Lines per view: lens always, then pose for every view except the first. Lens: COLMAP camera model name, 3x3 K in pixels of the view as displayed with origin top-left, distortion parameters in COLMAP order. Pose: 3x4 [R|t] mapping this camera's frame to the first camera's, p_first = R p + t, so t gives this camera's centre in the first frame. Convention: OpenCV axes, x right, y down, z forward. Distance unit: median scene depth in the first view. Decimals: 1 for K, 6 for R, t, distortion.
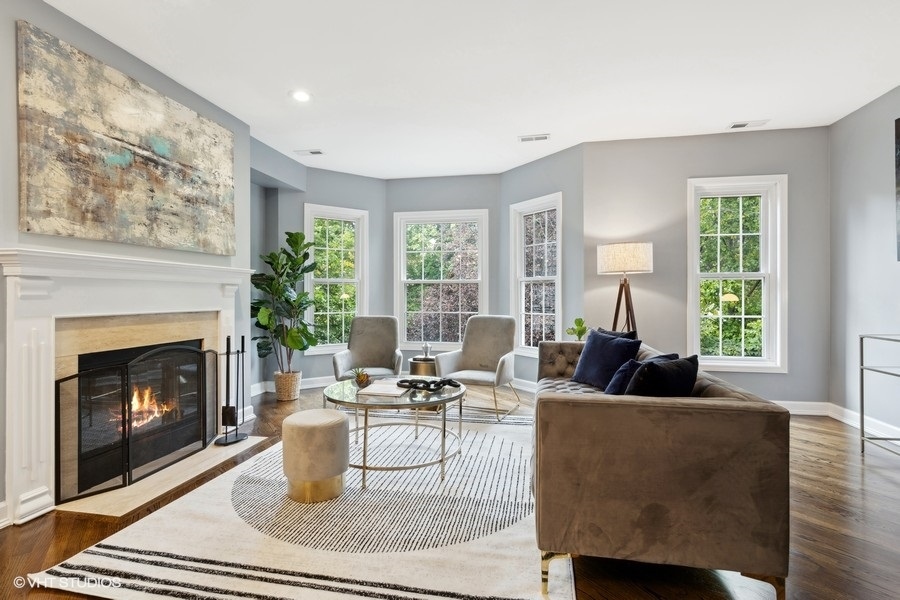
lens RADIAL K [[444.7, 0, 449.3], [0, 444.7, 294.2], [0, 0, 1]] dist [-0.000576, -0.000692]
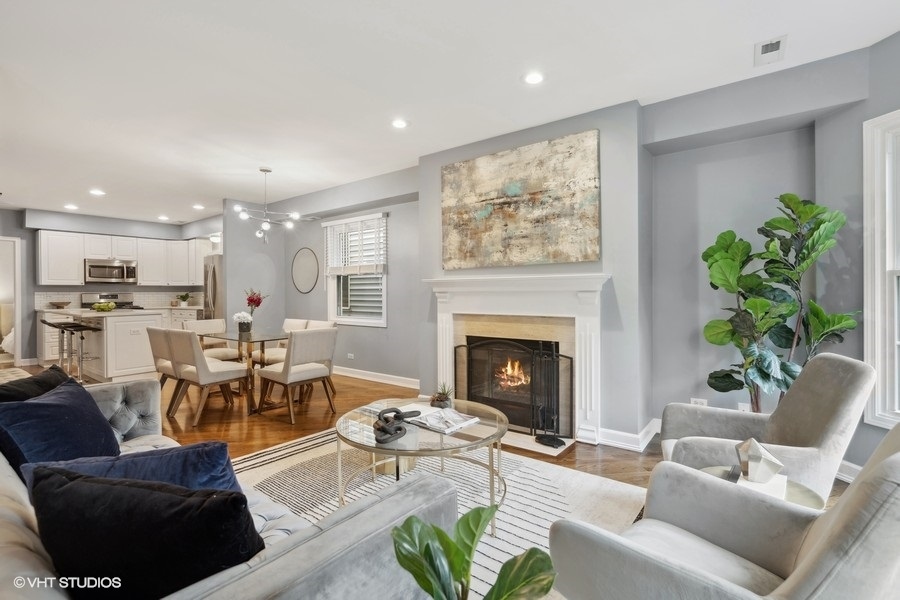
lens RADIAL K [[427.1, 0, 452.8], [0, 427.1, 295.5], [0, 0, 1]] dist [-0.001721, 0.000566]
pose [[-0.462269, 0.003664, -0.886732, 0.524124], [0.002773, 0.999993, 0.002686, -0.018855], [0.886735, -0.001217, -0.462276, 1.337590]]
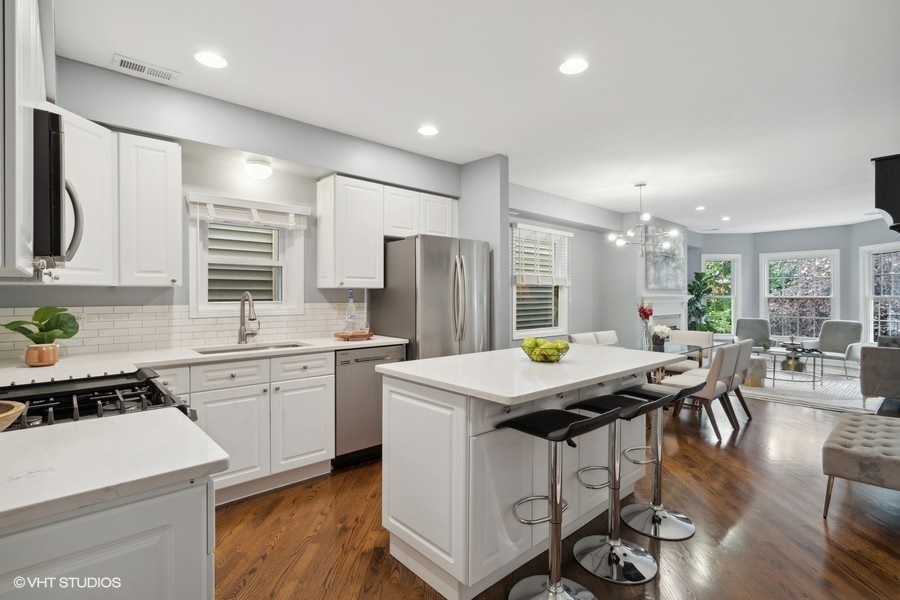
lens RADIAL K [[427.1, 0, 448.7], [0, 427.1, 293.6], [0, 0, 1]] dist [-0.001721, 0.000566]
pose [[0.793800, -0.001506, -0.608178, -0.145425], [0.000437, 0.999998, -0.001905, -0.071305], [0.608179, 0.001246, 0.793799, -1.632427]]
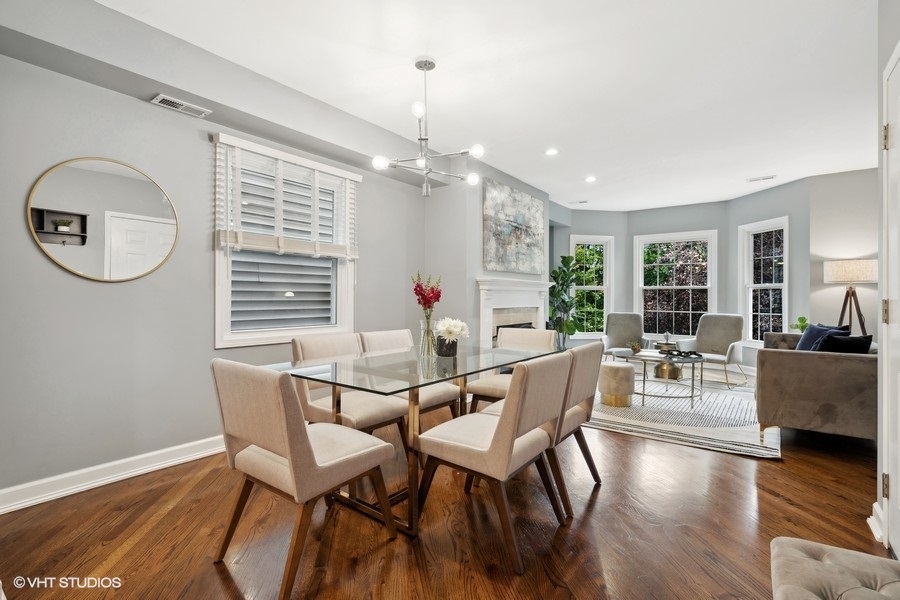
lens RADIAL K [[427.1, 0, 448.4], [0, 427.1, 295.9], [0, 0, 1]] dist [-0.001721, 0.000566]
pose [[0.898975, 0.003228, -0.437988, -0.116209], [-0.003063, 0.999995, 0.001083, -0.006924], [0.437989, 0.000368, 0.898980, -0.720692]]
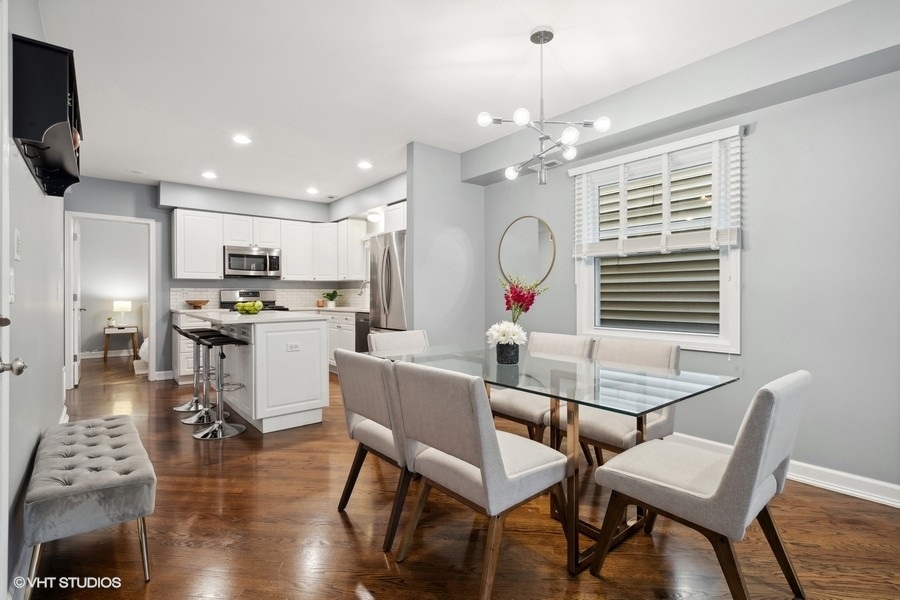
lens RADIAL K [[427.1, 0, 443.3], [0, 427.1, 297.0], [0, 0, 1]] dist [-0.001721, 0.000566]
pose [[-0.651547, 0.000775, -0.758608, 0.181199], [-0.001962, 0.999994, 0.002706, -0.005912], [0.758606, 0.003251, -0.651542, 0.434435]]
